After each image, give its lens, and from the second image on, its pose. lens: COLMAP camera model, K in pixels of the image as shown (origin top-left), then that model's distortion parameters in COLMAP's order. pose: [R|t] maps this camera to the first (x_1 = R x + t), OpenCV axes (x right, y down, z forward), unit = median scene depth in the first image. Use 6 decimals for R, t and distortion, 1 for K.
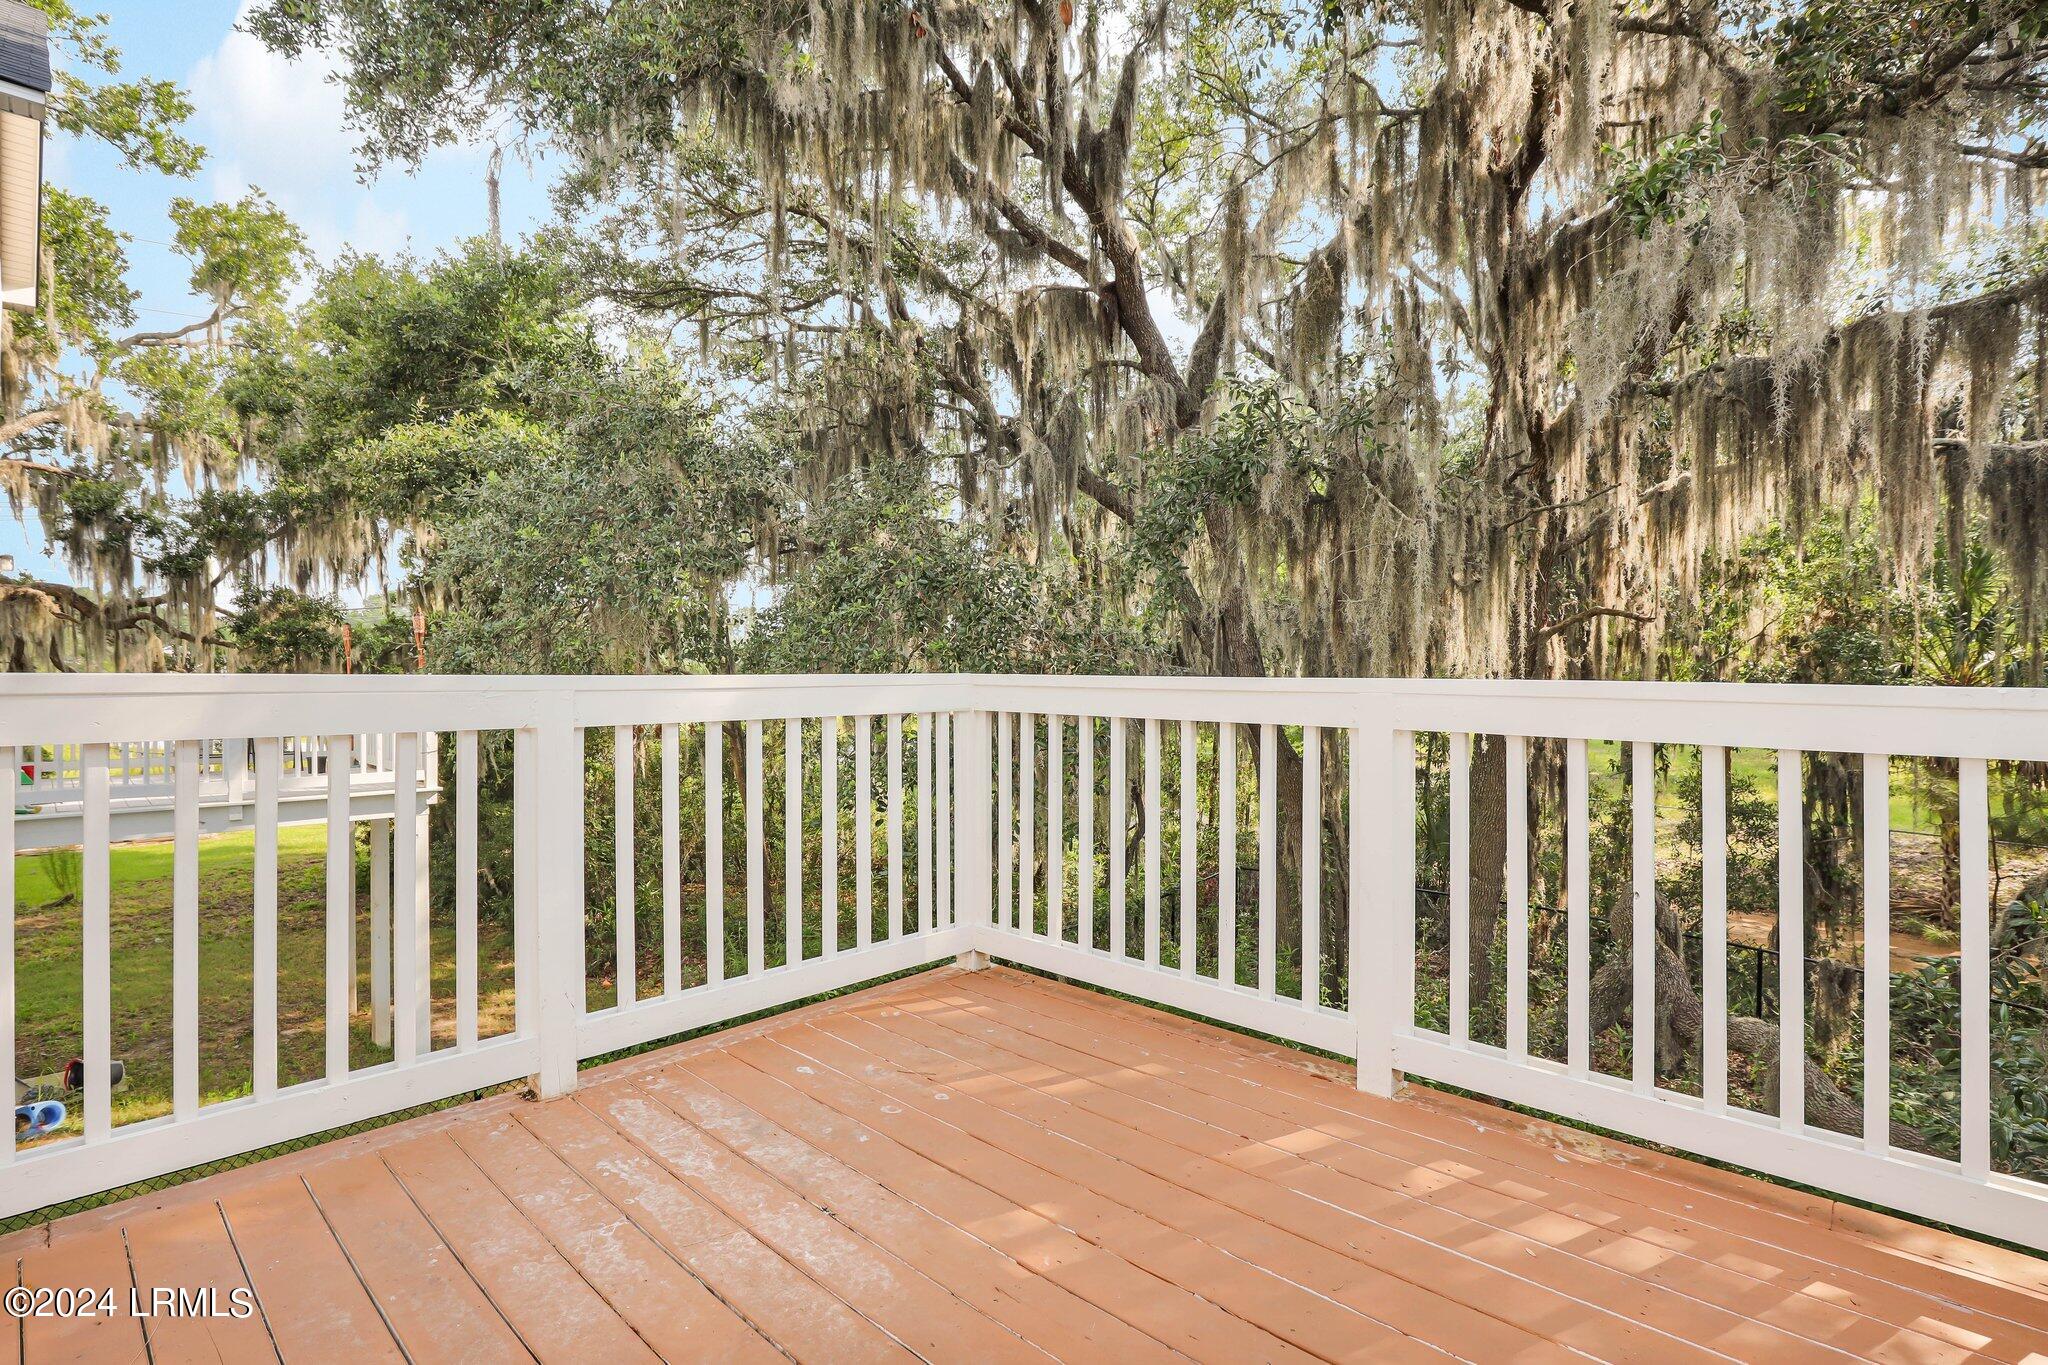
lens RADIAL K [[975.9, 0, 1033.9], [0, 975.9, 673.7], [0, 0, 1]] dist [-0.001771, 0.000584]
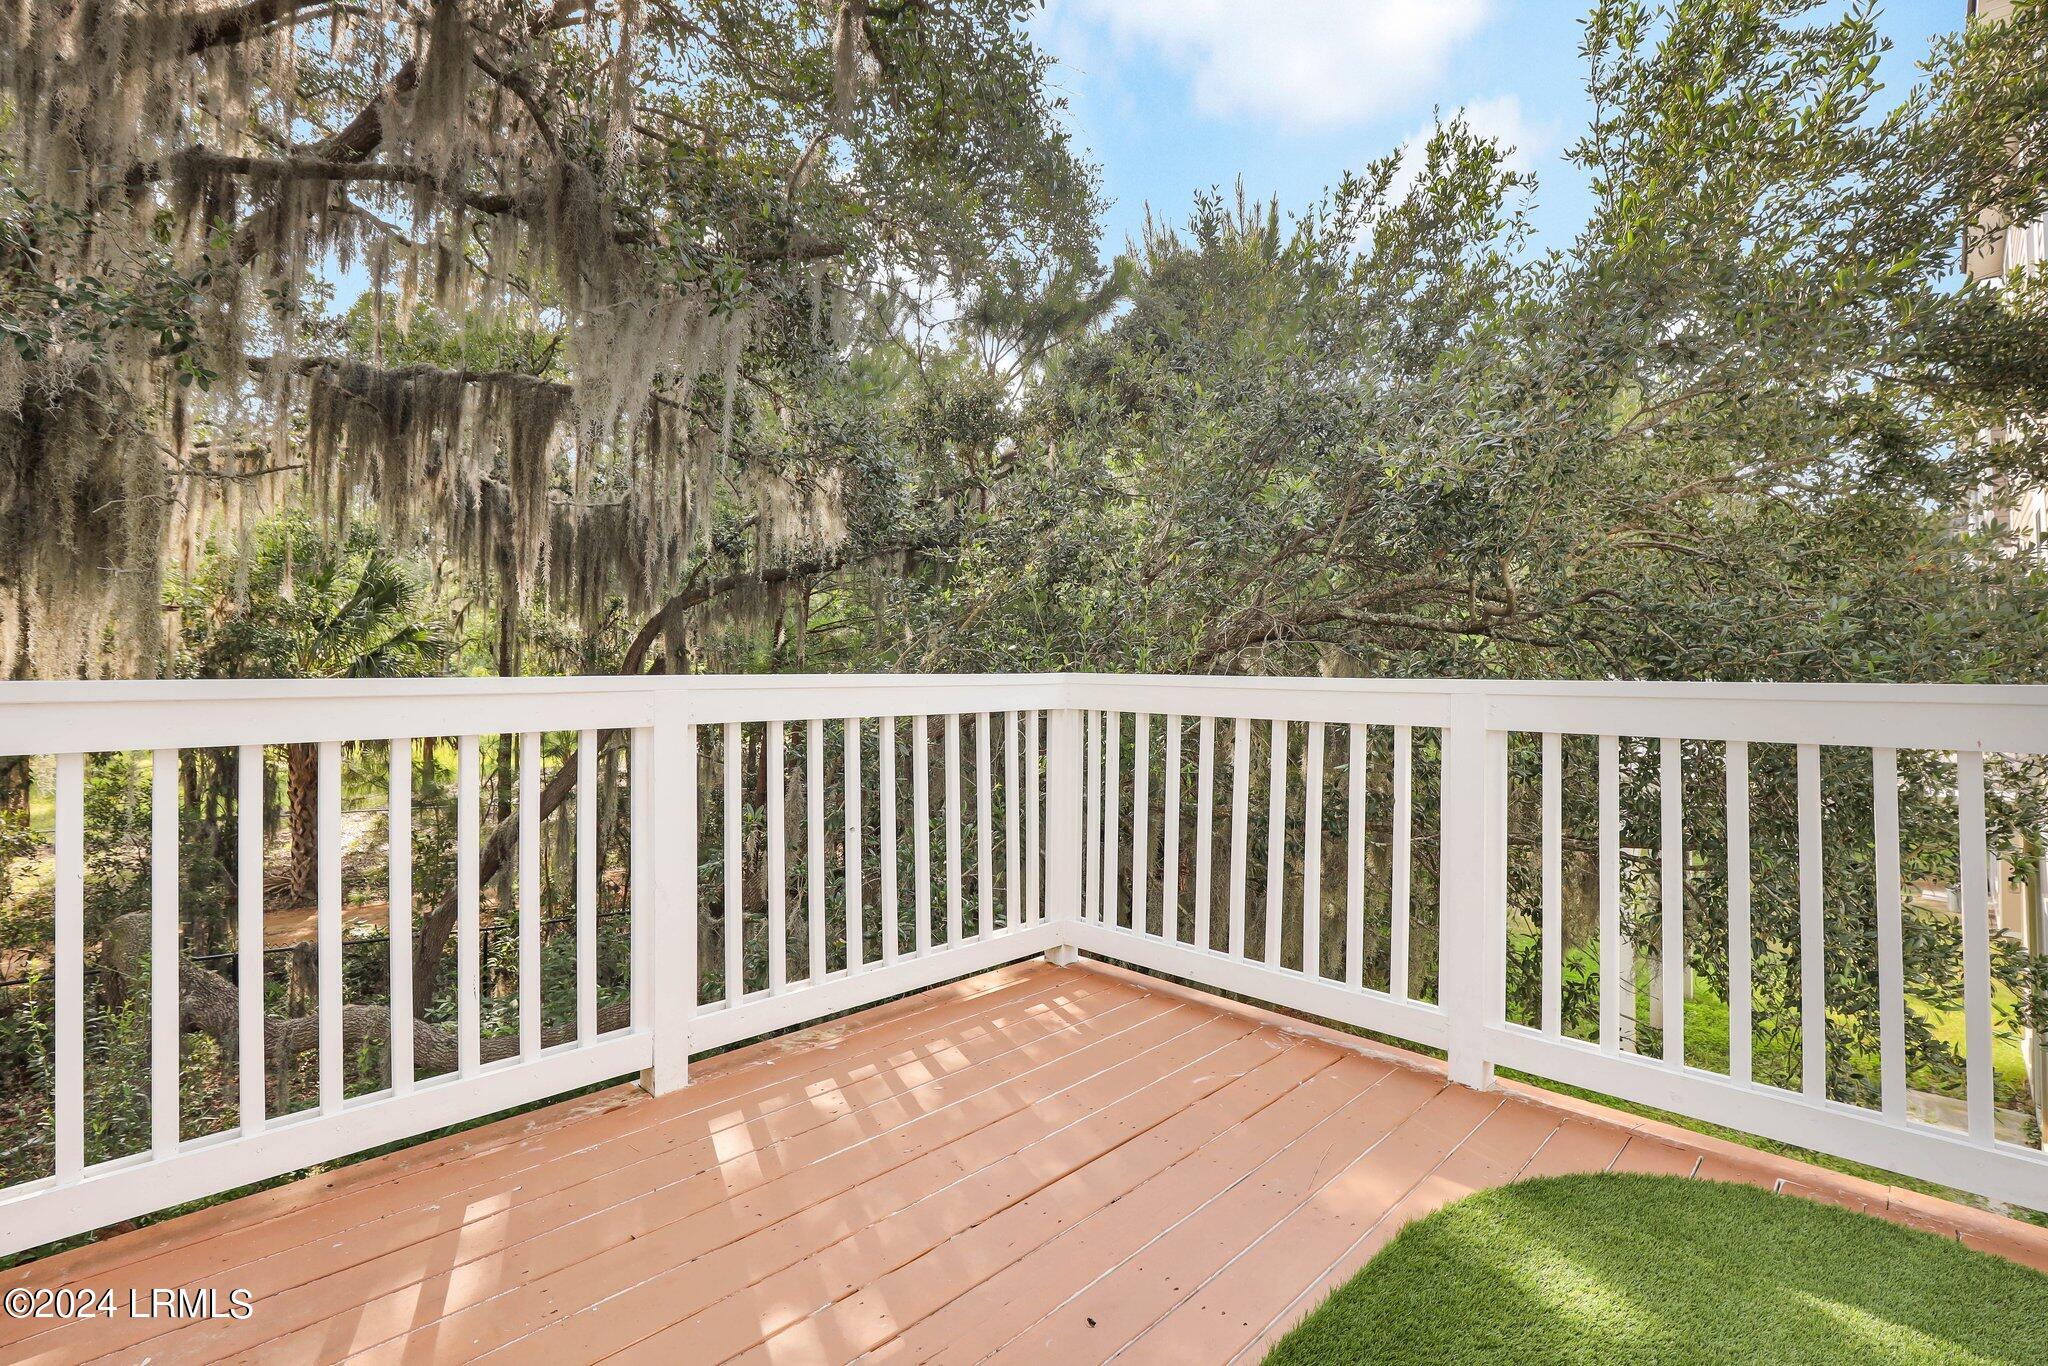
lens RADIAL K [[975.9, 0, 1033.9], [0, 975.9, 674.2], [0, 0, 1]] dist [-0.001771, 0.000584]
pose [[0.050502, -0.011906, 0.998653, -0.731073], [0.005236, 0.999918, 0.011656, -0.006842], [-0.998710, 0.004641, 0.050560, 0.676346]]
